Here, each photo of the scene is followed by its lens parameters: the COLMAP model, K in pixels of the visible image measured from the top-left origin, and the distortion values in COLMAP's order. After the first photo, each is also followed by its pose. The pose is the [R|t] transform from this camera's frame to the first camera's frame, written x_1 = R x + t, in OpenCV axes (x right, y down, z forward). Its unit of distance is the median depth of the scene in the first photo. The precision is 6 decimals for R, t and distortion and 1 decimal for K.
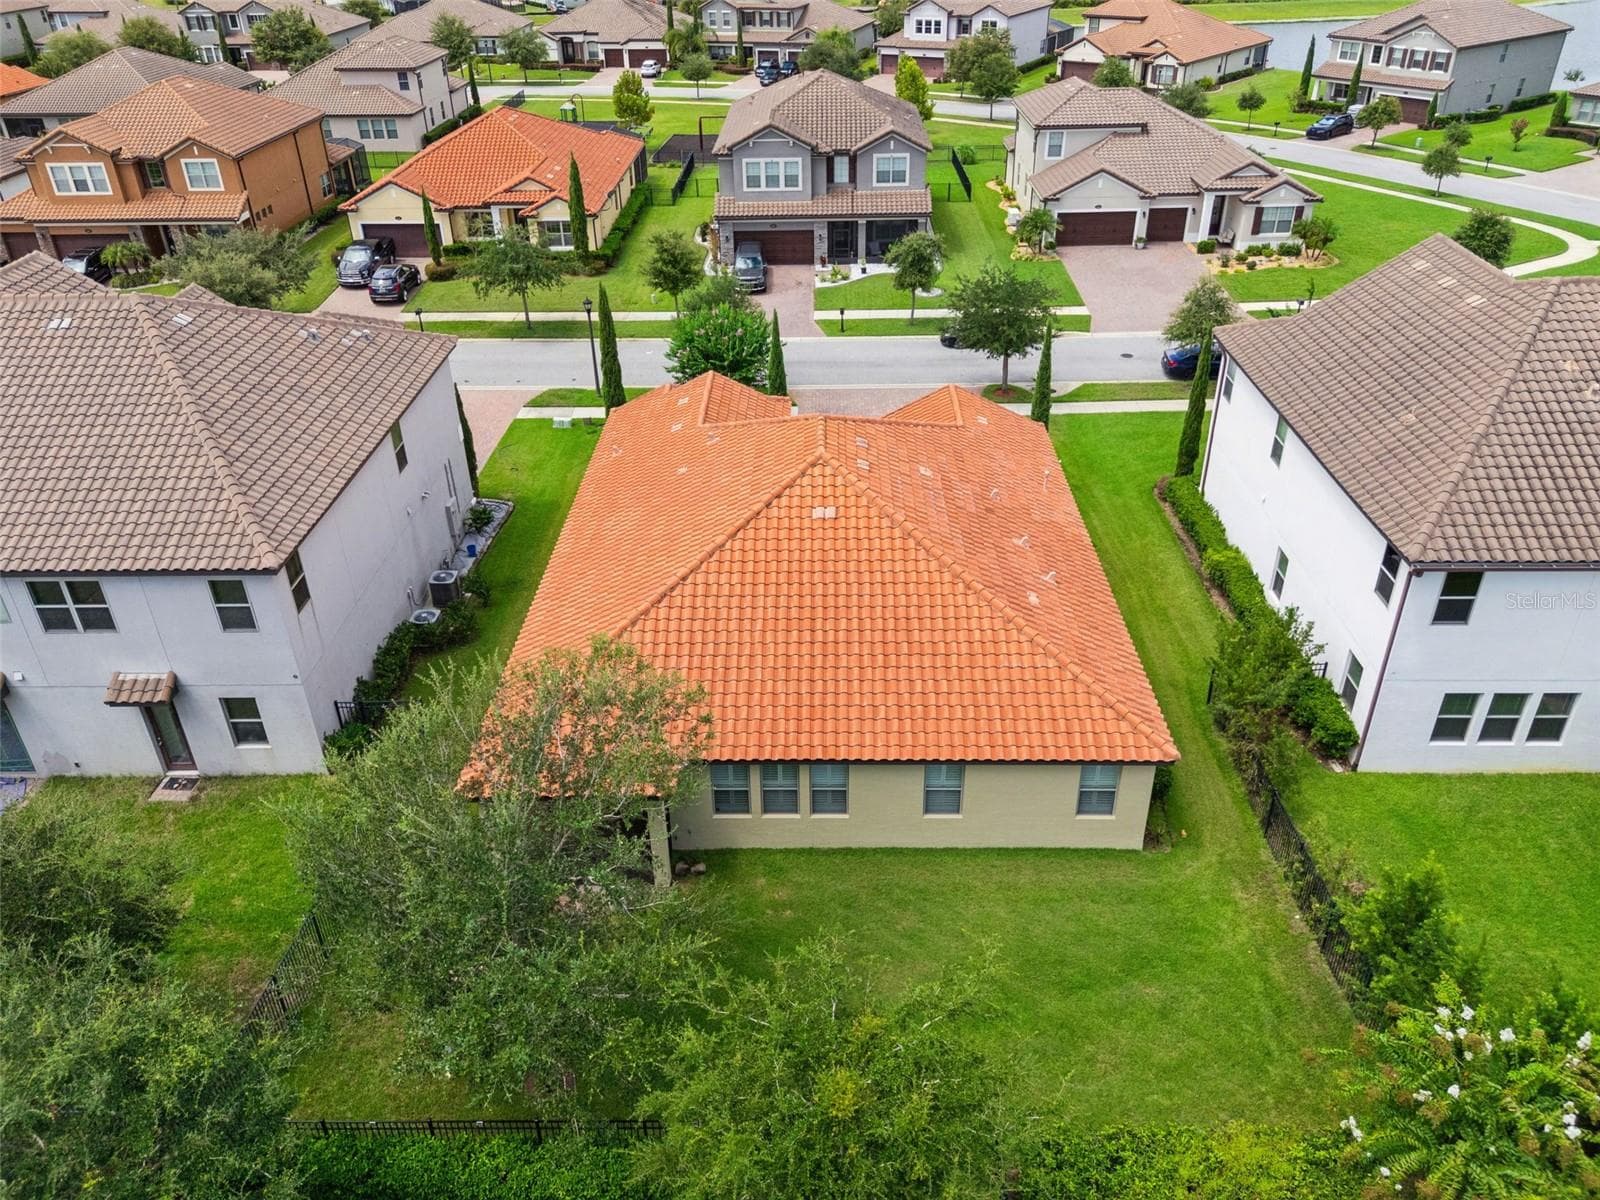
lens RADIAL K [[1194.3, 0, 806.0], [0, 1194.3, 603.7], [0, 0, 1]] dist [0.055096, -0.039379]
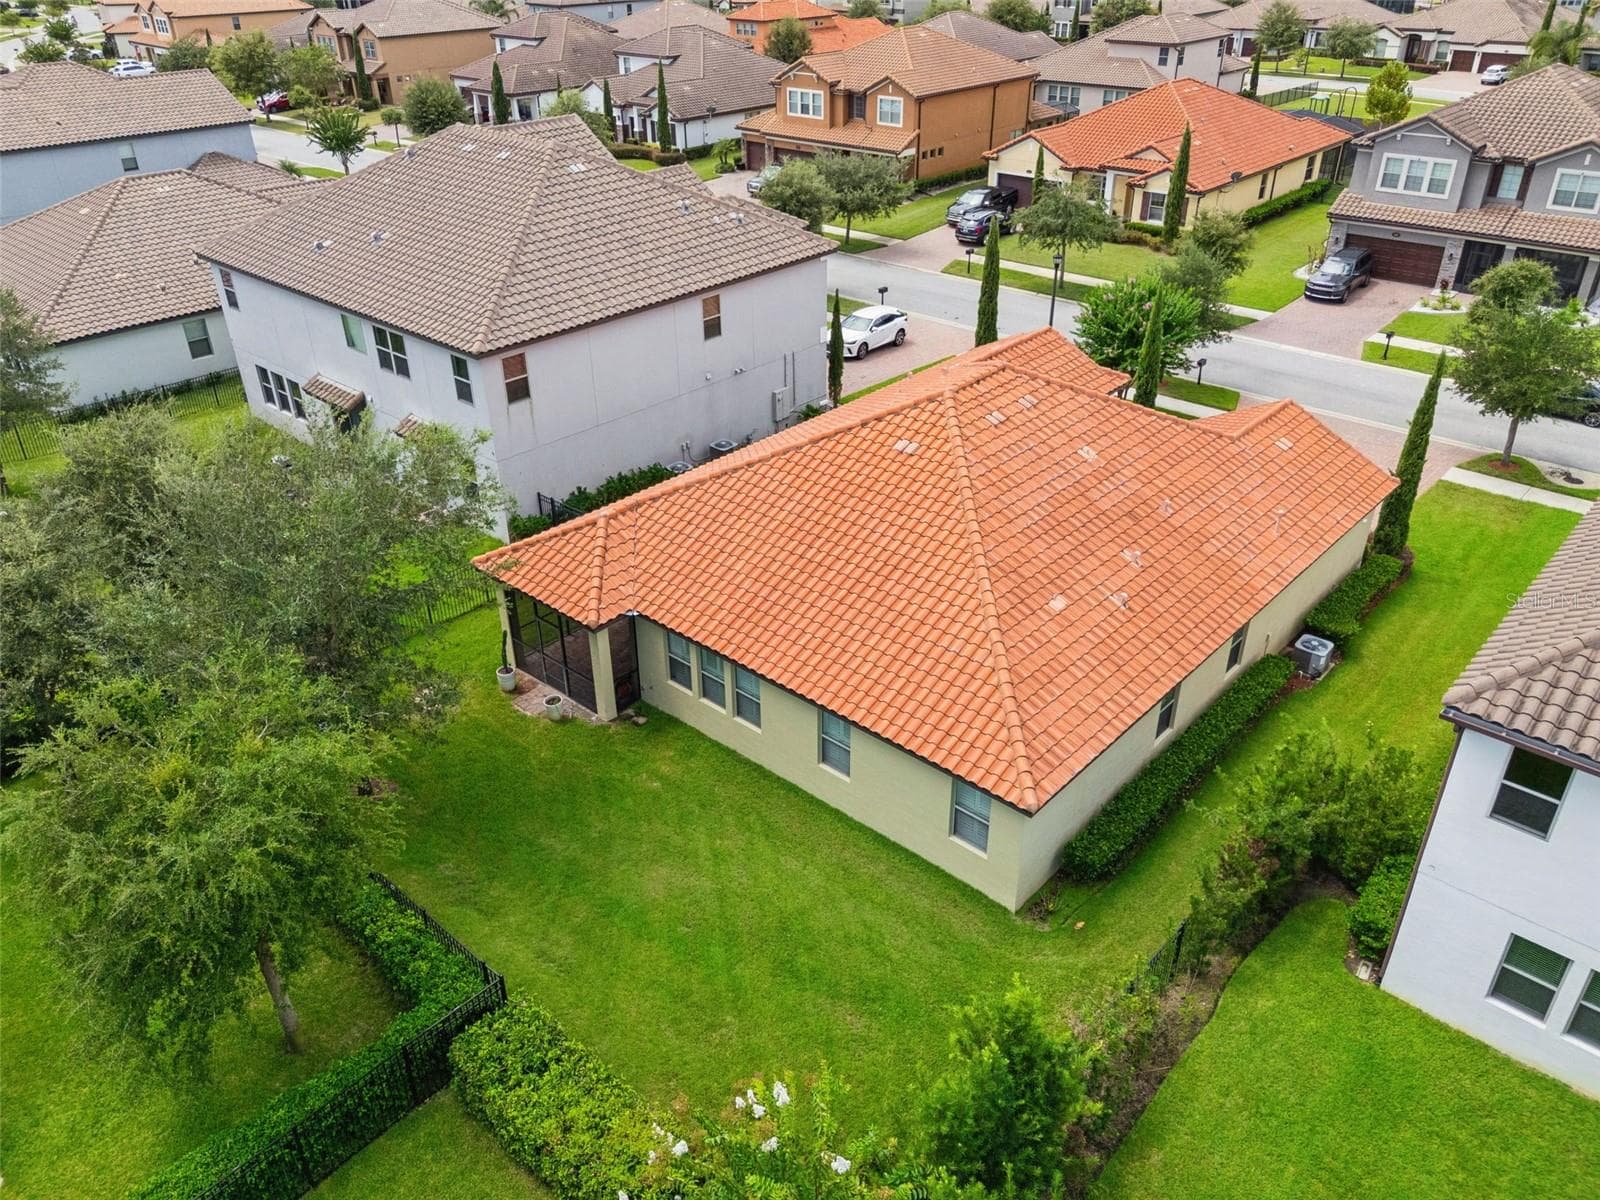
lens RADIAL K [[1194.3, 0, 801.0], [0, 1194.3, 604.4], [0, 0, 1]] dist [0.055096, -0.039379]
pose [[0.752398, 0.341192, -0.563459, 0.235117], [-0.344030, 0.933005, 0.105574, -0.013861], [0.561730, 0.114413, 0.819371, 0.084828]]
